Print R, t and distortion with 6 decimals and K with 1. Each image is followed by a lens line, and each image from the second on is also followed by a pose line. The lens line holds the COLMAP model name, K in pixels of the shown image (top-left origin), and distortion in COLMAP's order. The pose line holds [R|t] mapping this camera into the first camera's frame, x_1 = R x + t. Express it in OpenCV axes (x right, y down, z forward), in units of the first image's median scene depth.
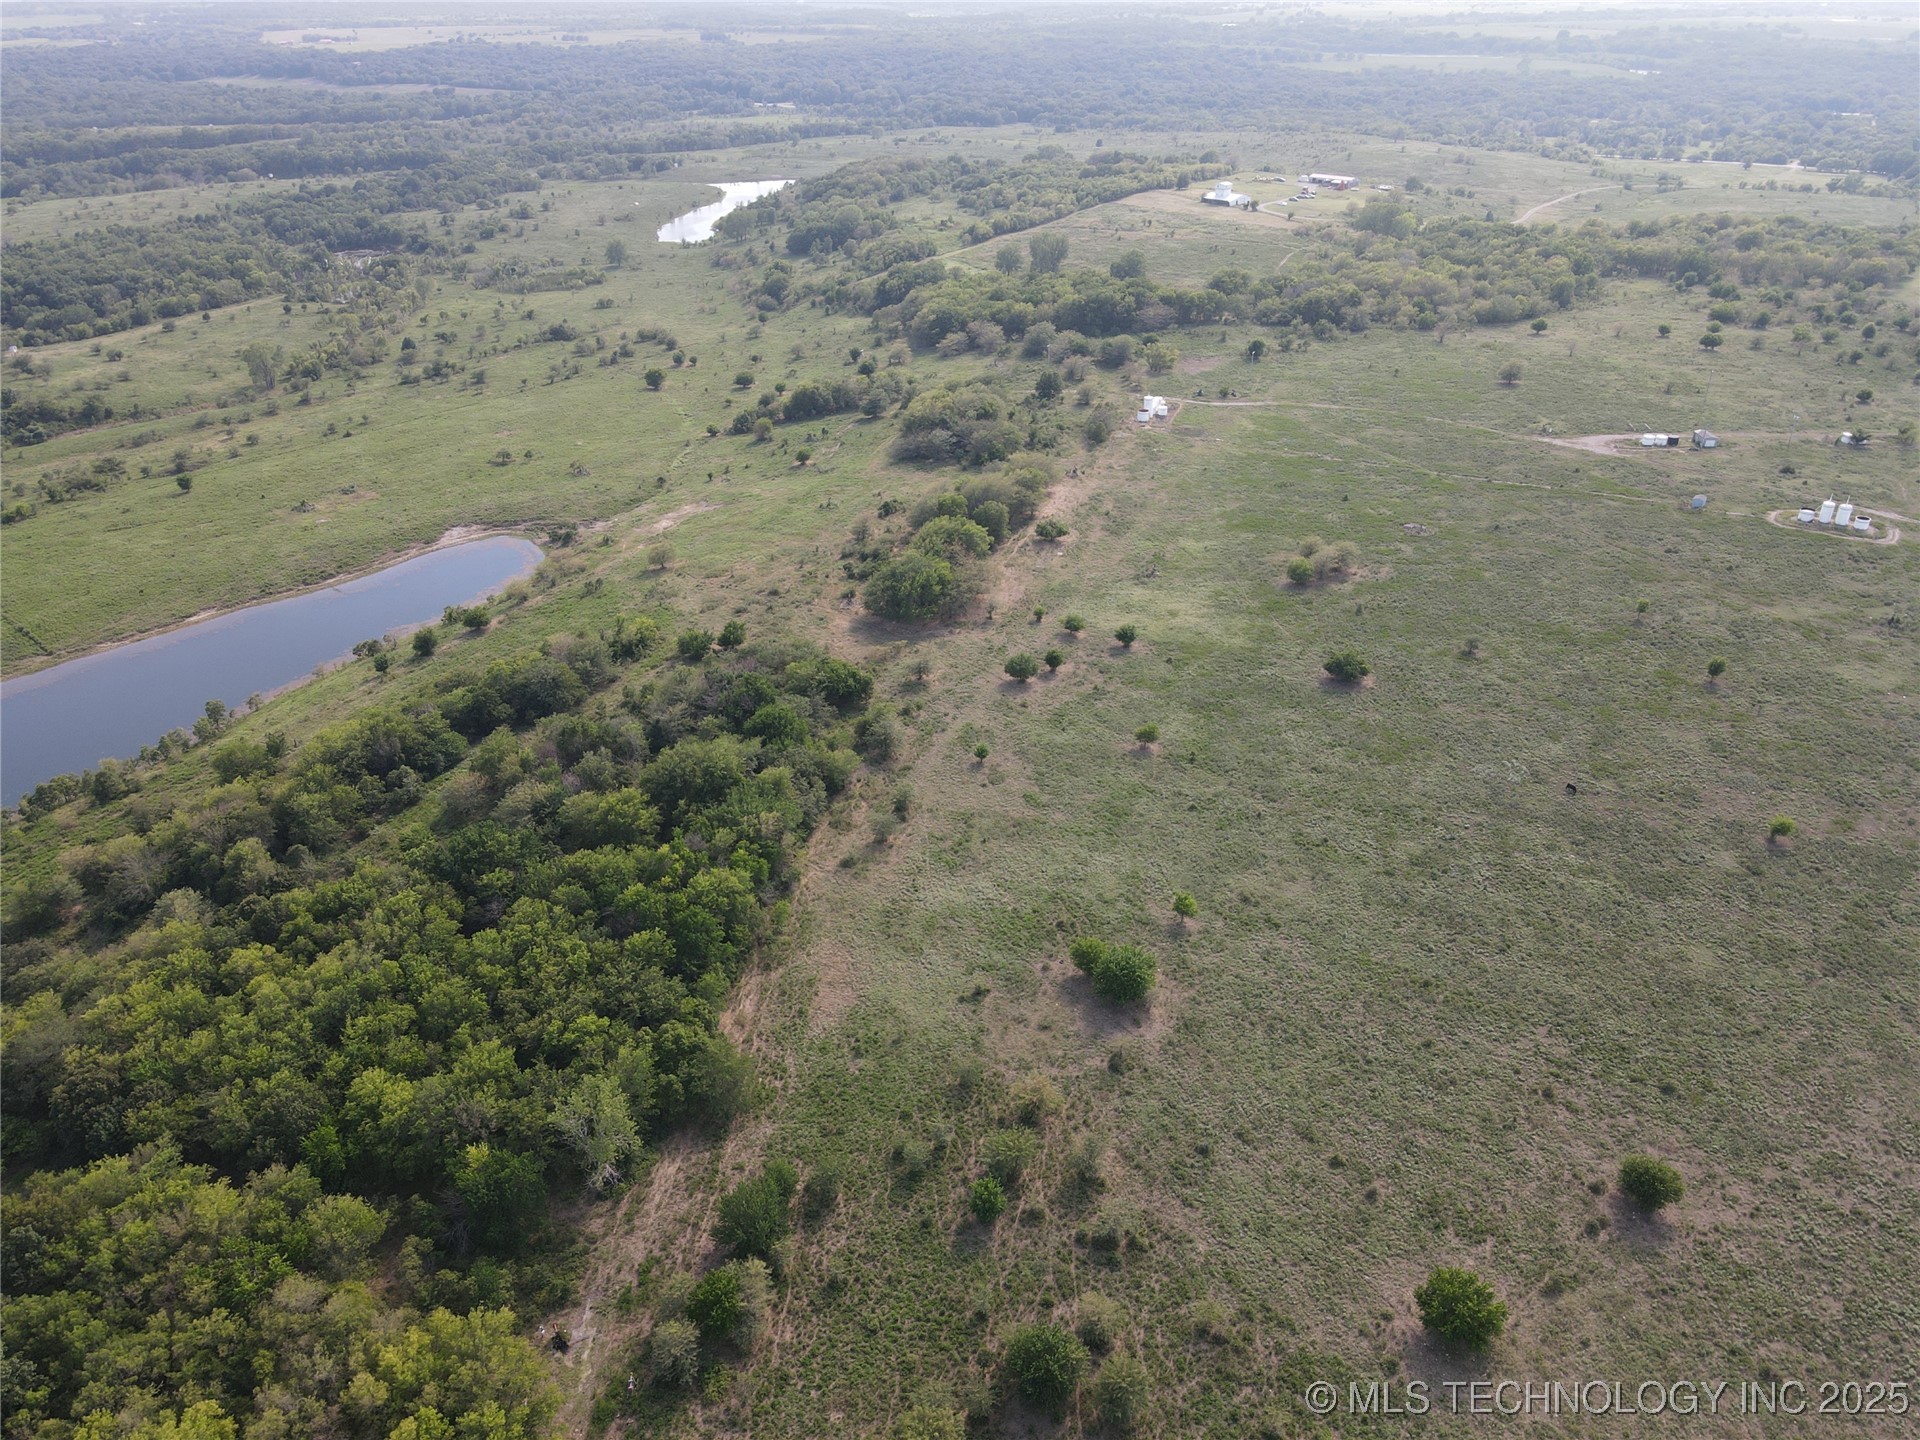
lens RADIAL K [[1408.5, 0, 963.8], [0, 1408.5, 720.0], [0, 0, 1]] dist [0.005115, 0.019411]
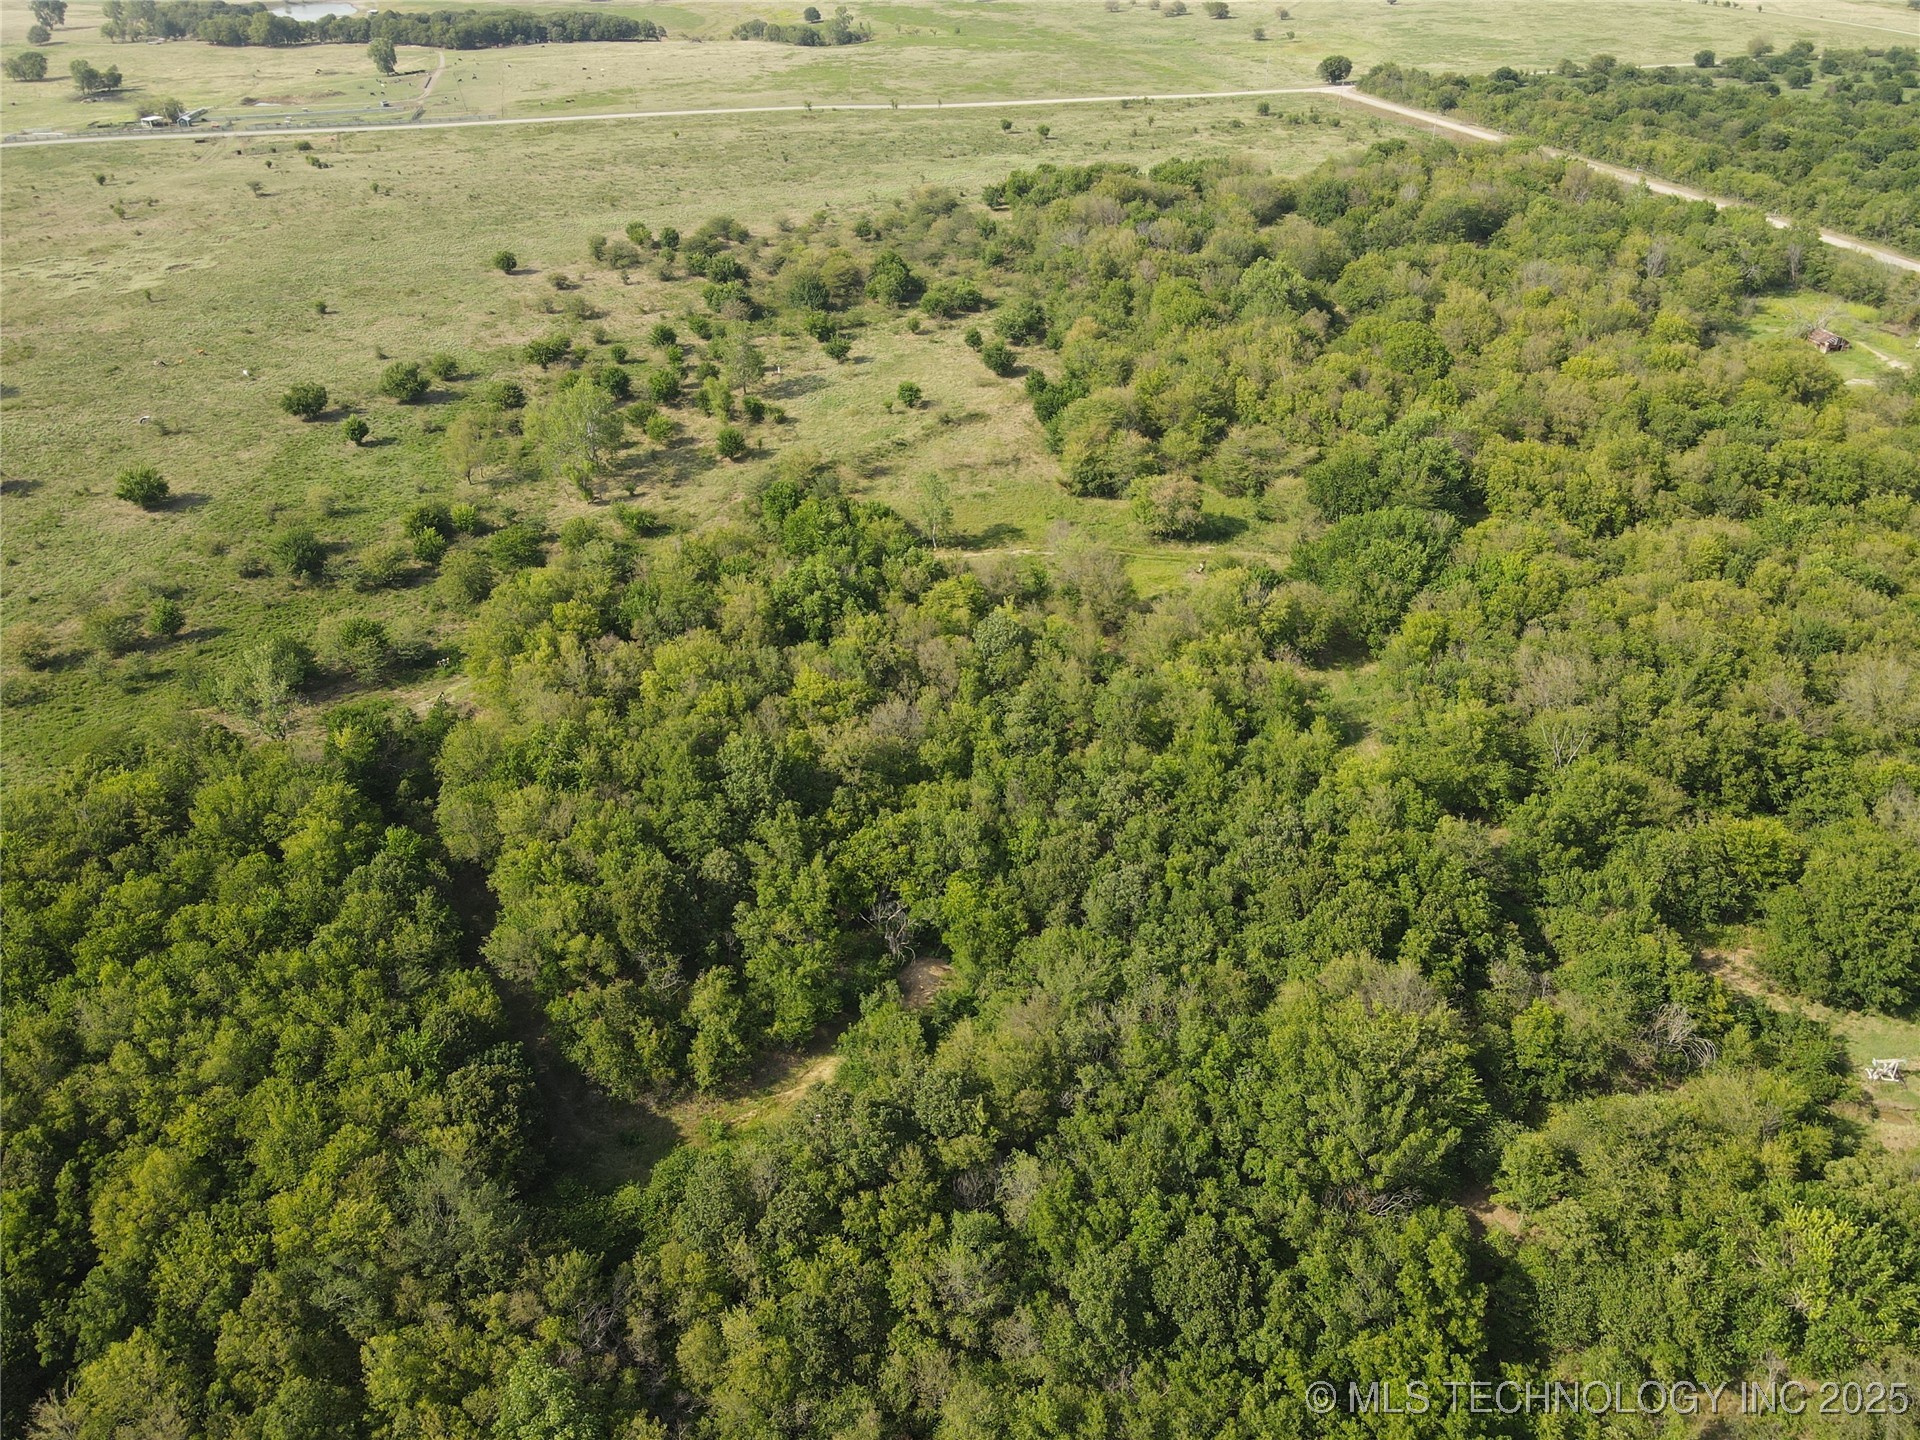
lens RADIAL K [[1408.5, 0, 963.8], [0, 1408.5, 720.0], [0, 0, 1]] dist [0.005115, 0.019411]
pose [[-0.743316, -0.337839, 0.577361, -0.423758], [0.335316, 0.558659, 0.758593, -0.107928], [-0.578830, 0.757473, -0.301978, 0.349791]]
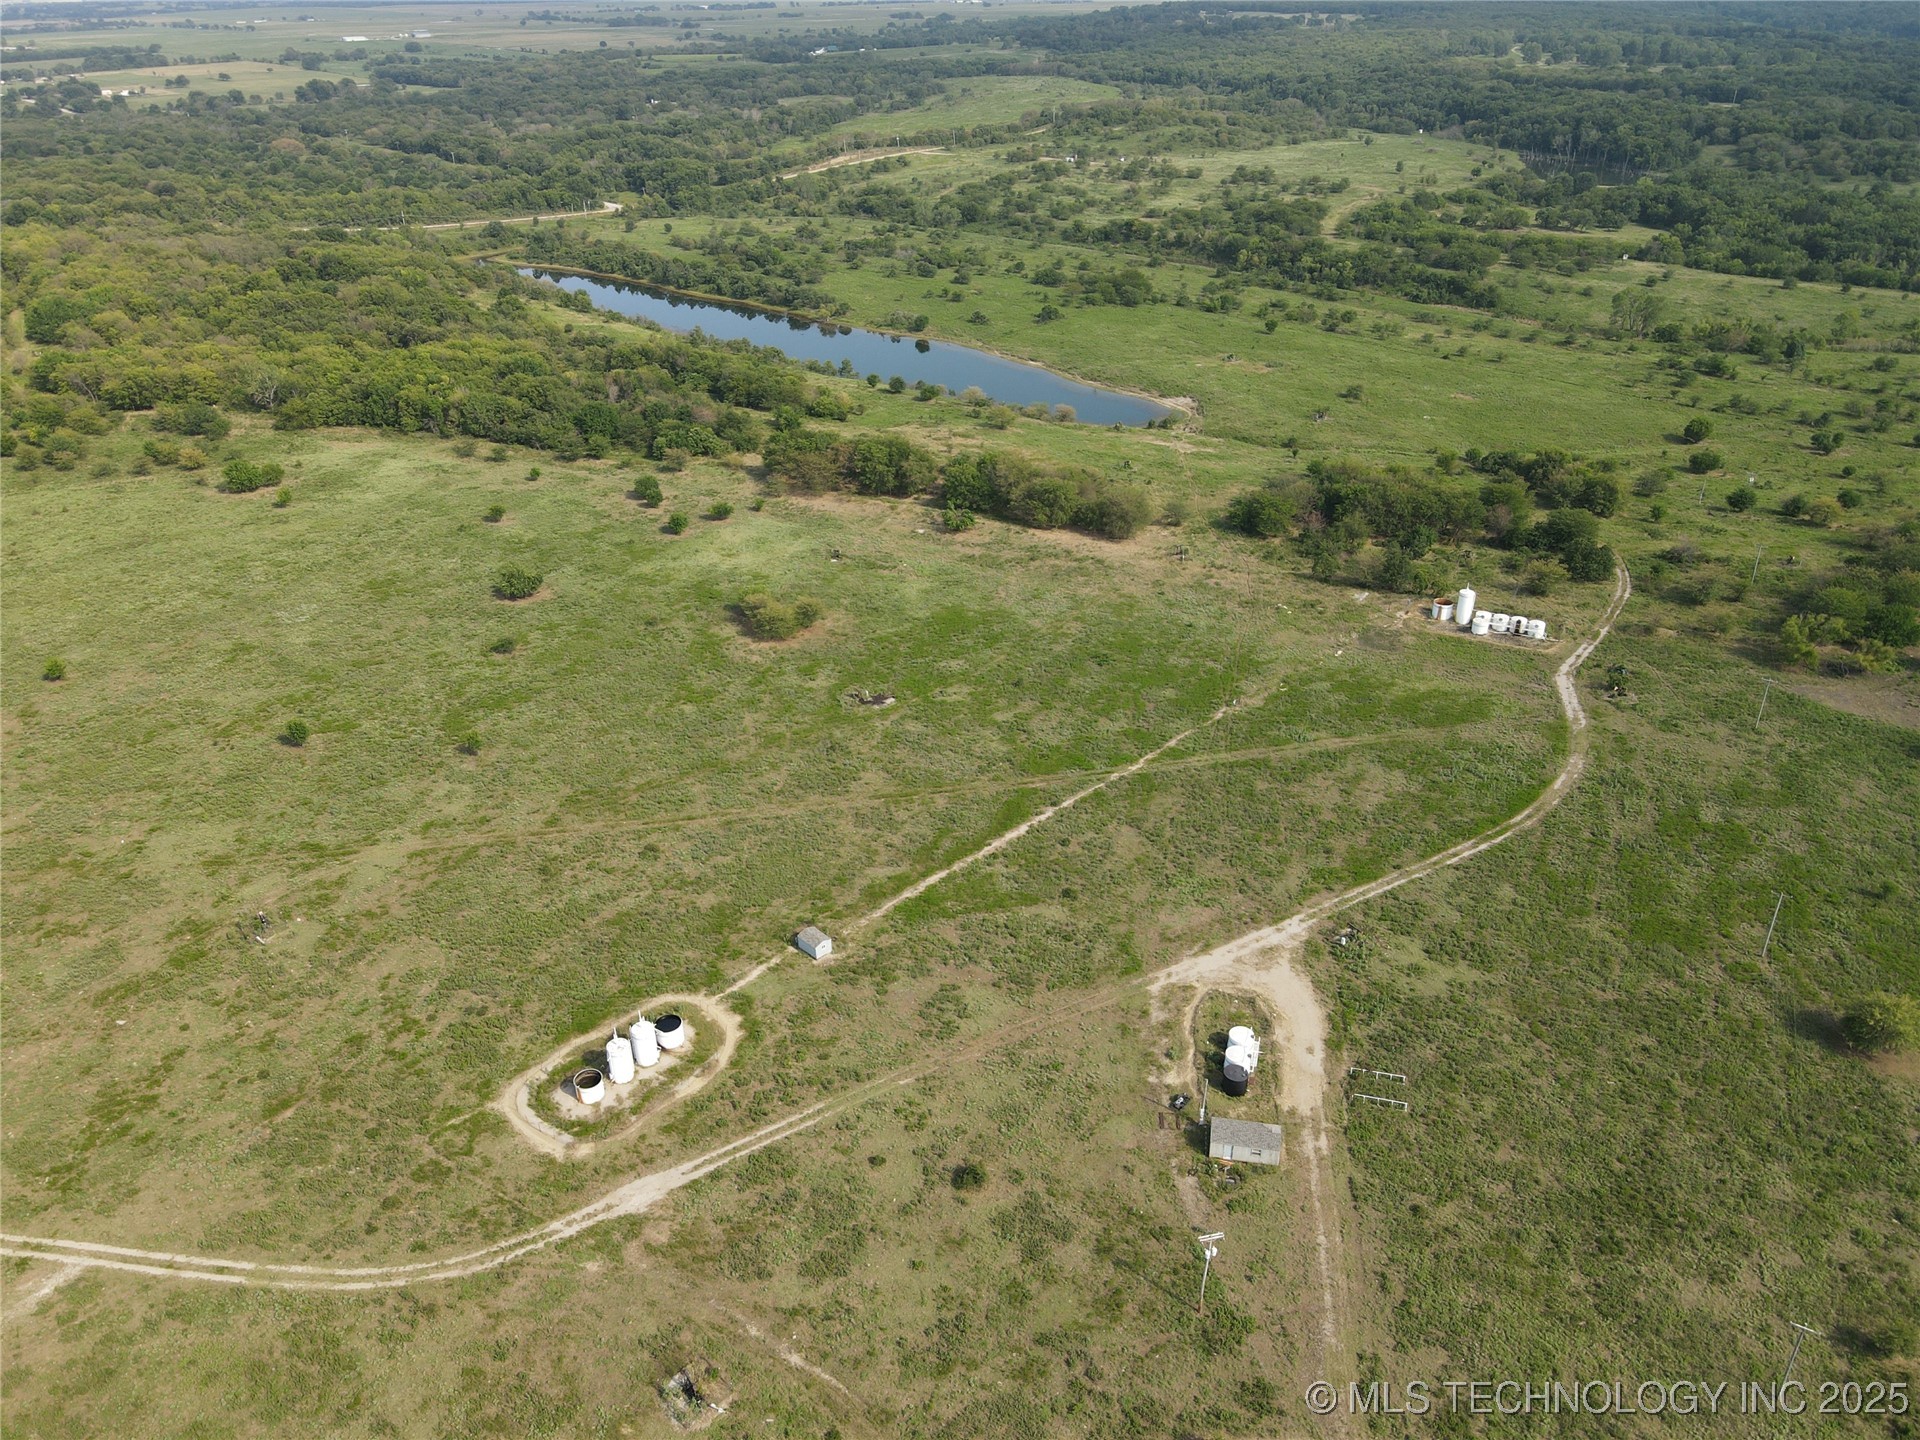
lens RADIAL K [[1405.3, 0, 964.3], [0, 1405.3, 726.7], [0, 0, 1]] dist [-0.000631, 0.031900]
pose [[-0.151522, 0.484284, -0.861690, 0.680567], [-0.461971, 0.735991, 0.494873, -0.363635], [0.873856, 0.473061, 0.112206, 0.713183]]
